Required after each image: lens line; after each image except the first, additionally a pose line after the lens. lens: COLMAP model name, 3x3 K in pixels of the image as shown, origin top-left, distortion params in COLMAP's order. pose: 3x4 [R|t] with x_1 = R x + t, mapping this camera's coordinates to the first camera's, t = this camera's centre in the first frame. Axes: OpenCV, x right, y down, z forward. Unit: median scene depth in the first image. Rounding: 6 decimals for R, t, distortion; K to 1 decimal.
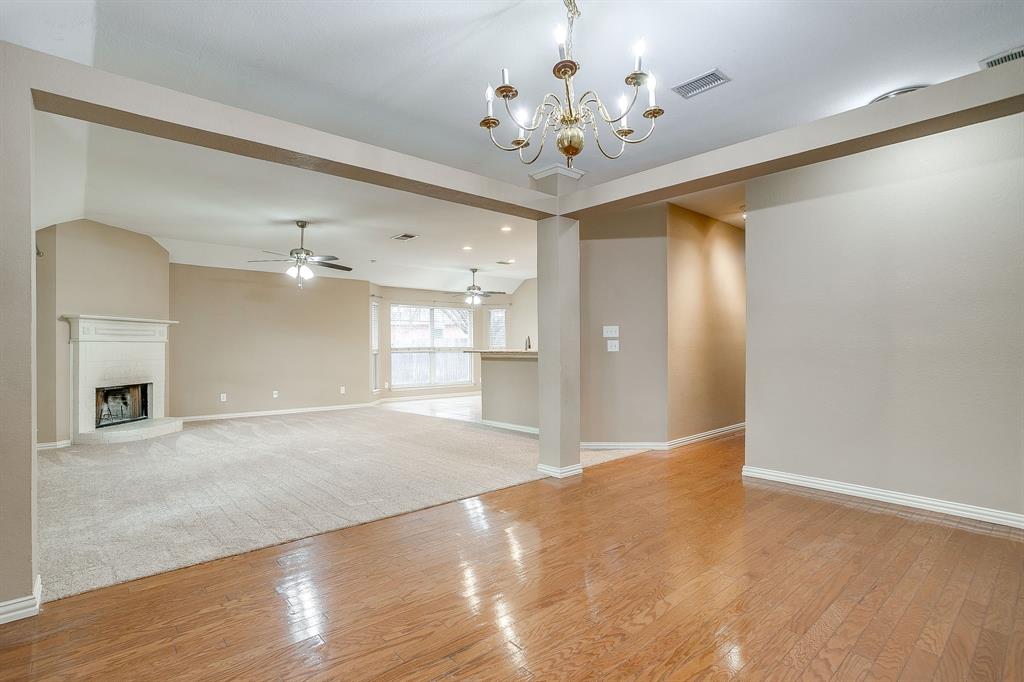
lens RADIAL K [[497.4, 0, 503.4], [0, 497.4, 343.2], [0, 0, 1]] dist [-0.048589, 0.025246]
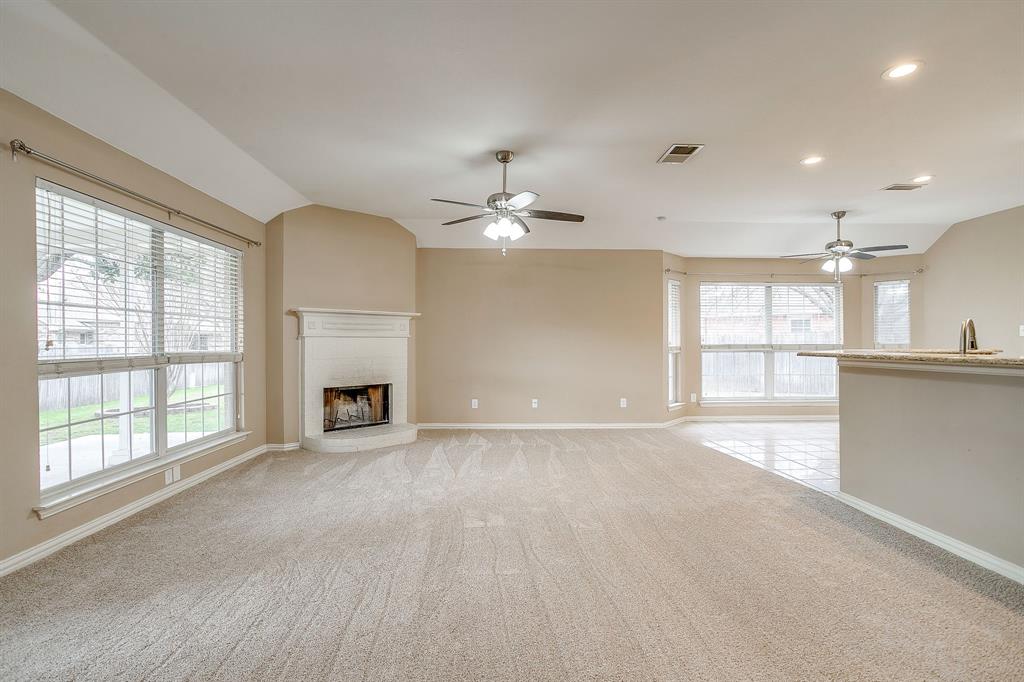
lens RADIAL K [[497.4, 0, 502.6], [0, 497.4, 342.1], [0, 0, 1]] dist [-0.048589, 0.025246]
pose [[0.764696, 0.002743, -0.644386, 0.012794], [0.002075, 0.999975, 0.006720, 0.000430], [0.644388, -0.006476, 0.764671, 0.426064]]
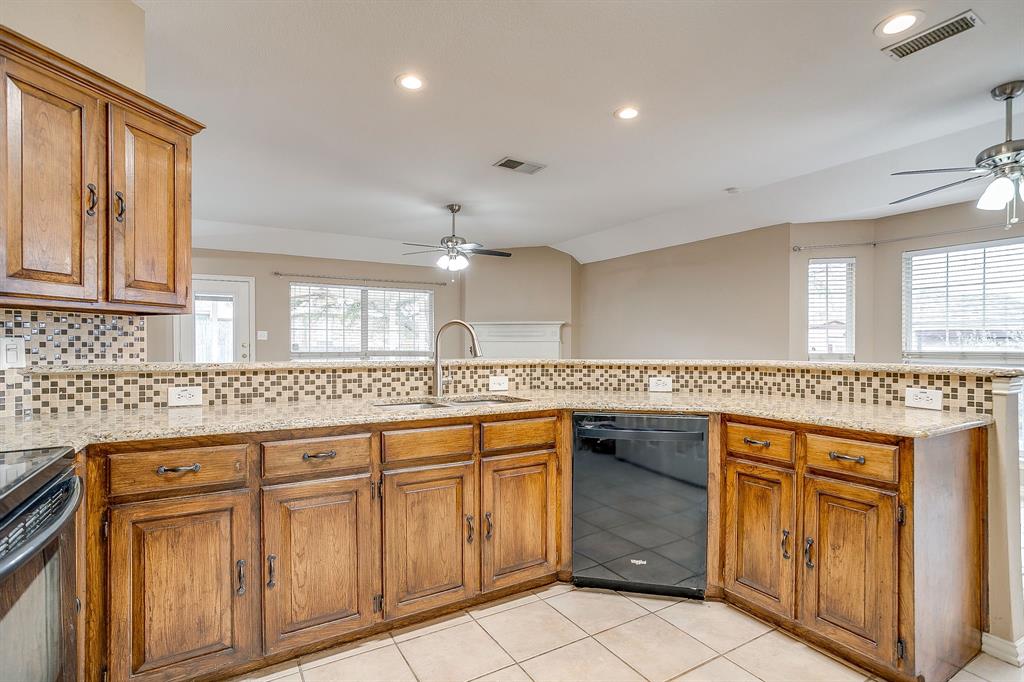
lens RADIAL K [[497.4, 0, 509.1], [0, 497.4, 345.5], [0, 0, 1]] dist [-0.048589, 0.025246]
pose [[-0.178397, 0.003926, -0.983951, 0.390889], [0.003783, 0.999987, 0.003304, 0.002033], [0.983951, -0.003133, -0.178410, 1.084051]]
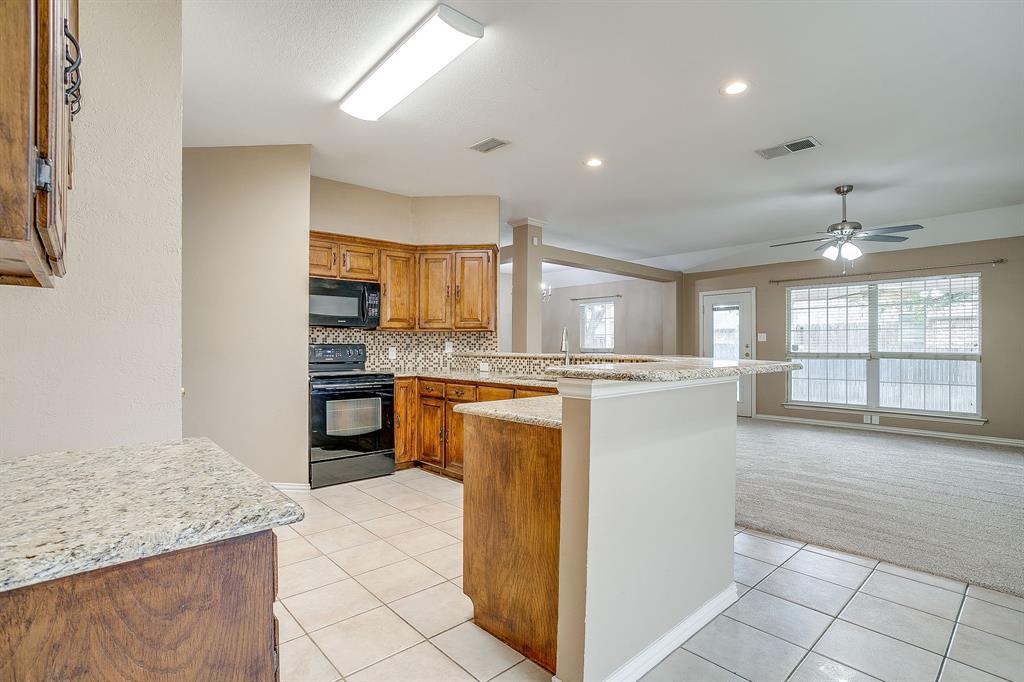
lens RADIAL K [[497.4, 0, 511.3], [0, 497.4, 345.9], [0, 0, 1]] dist [-0.048589, 0.025246]
pose [[-0.999670, 0.001565, -0.025642, 0.120693], [0.001682, 0.999988, -0.004549, 0.007148], [0.025634, -0.004591, -0.999661, 1.518179]]
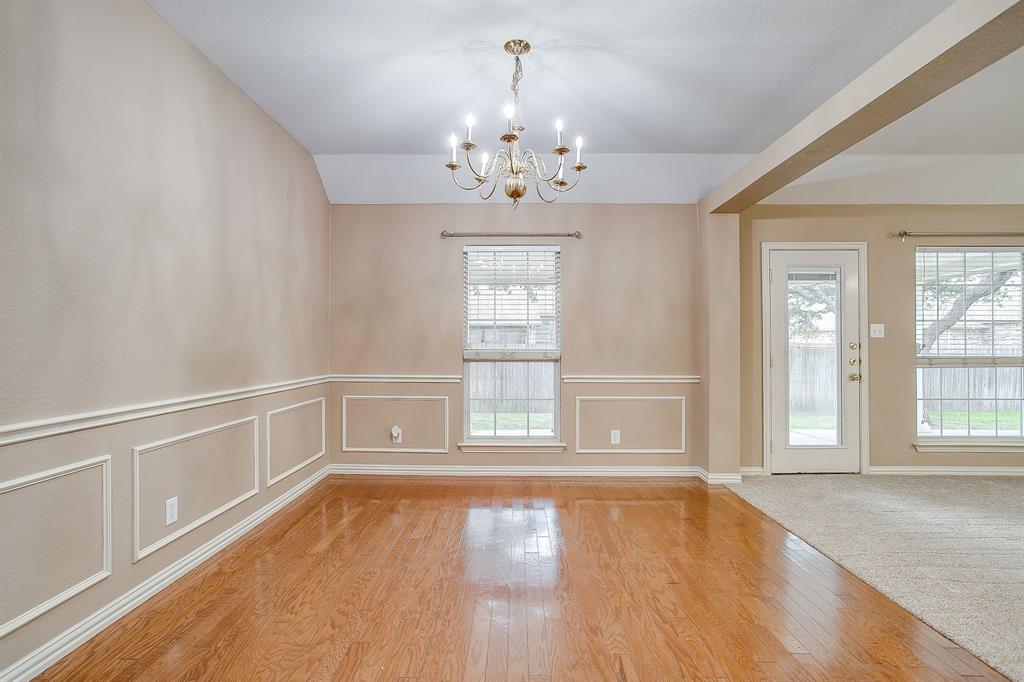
lens RADIAL K [[544.8, 0, 512.1], [0, 544.8, 345.9], [0, 0, 1]] dist [0.010320, 0.006064]
pose [[-0.636205, 0.002515, -0.771516, 0.365553], [0.003690, 0.999993, 0.000218, 0.001250], [0.771511, -0.002708, -0.636210, 0.528118]]
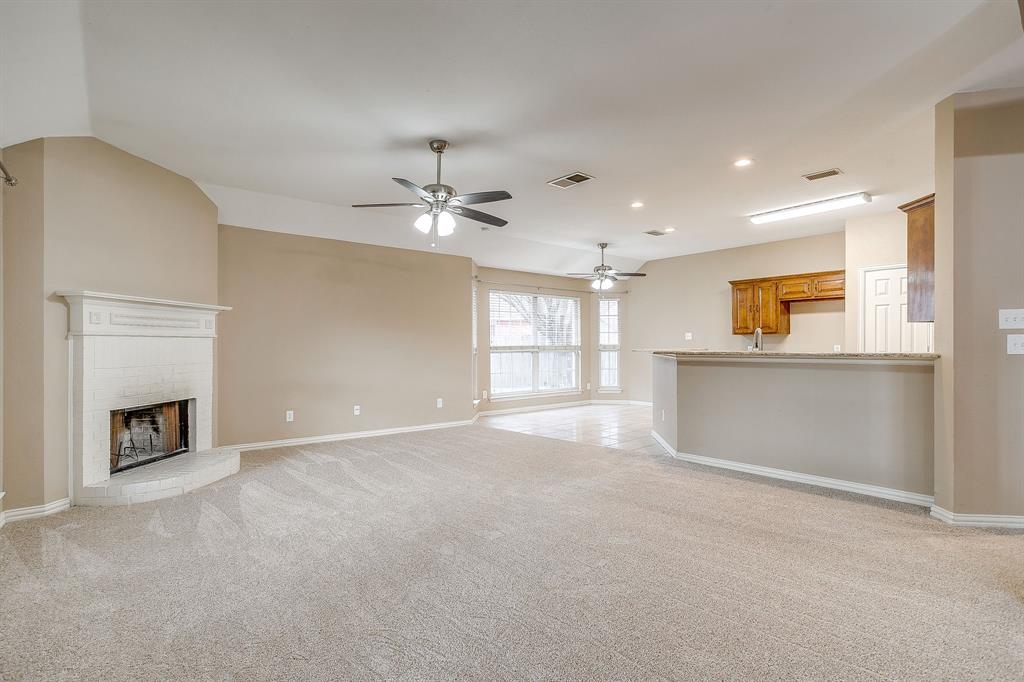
lens RADIAL K [[497.4, 0, 505.9], [0, 497.4, 342.8], [0, 0, 1]] dist [-0.048589, 0.025246]
pose [[0.999491, 0.001764, -0.031856, -0.262288], [-0.001669, 0.999994, 0.003002, 0.002264], [0.031861, -0.002948, 0.999488, 0.330770]]
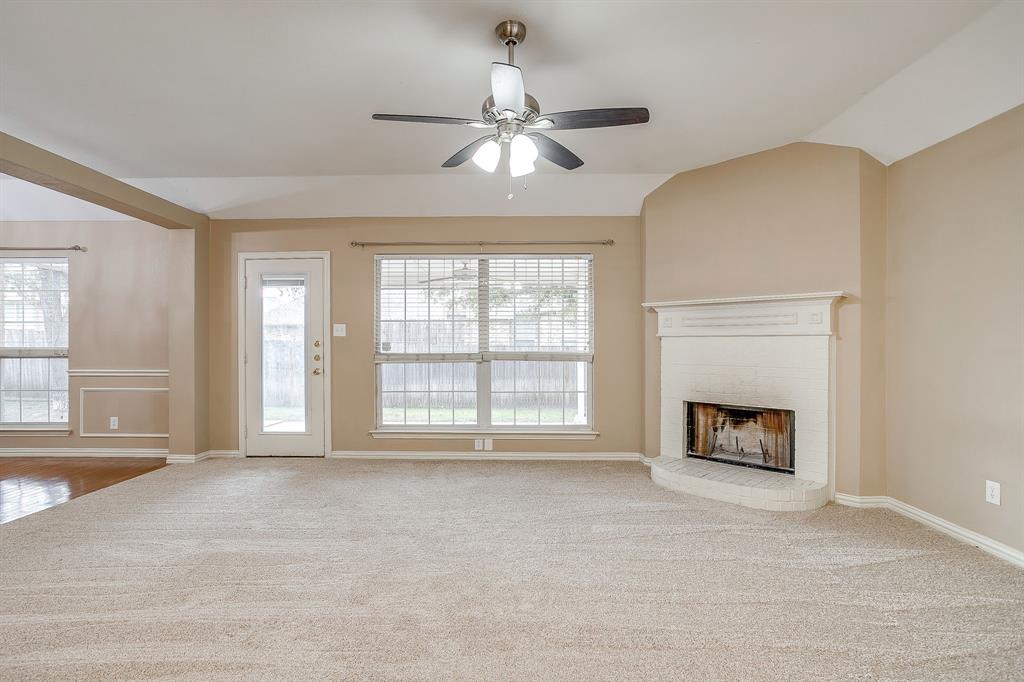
lens RADIAL K [[497.4, 0, 504.0], [0, 497.4, 344.9], [0, 0, 1]] dist [-0.048589, 0.025246]
pose [[-0.666209, 0.004655, -0.745750, -0.095209], [0.005469, 0.999984, 0.001355, 0.005127], [0.745745, -0.003176, -0.666224, 1.083652]]
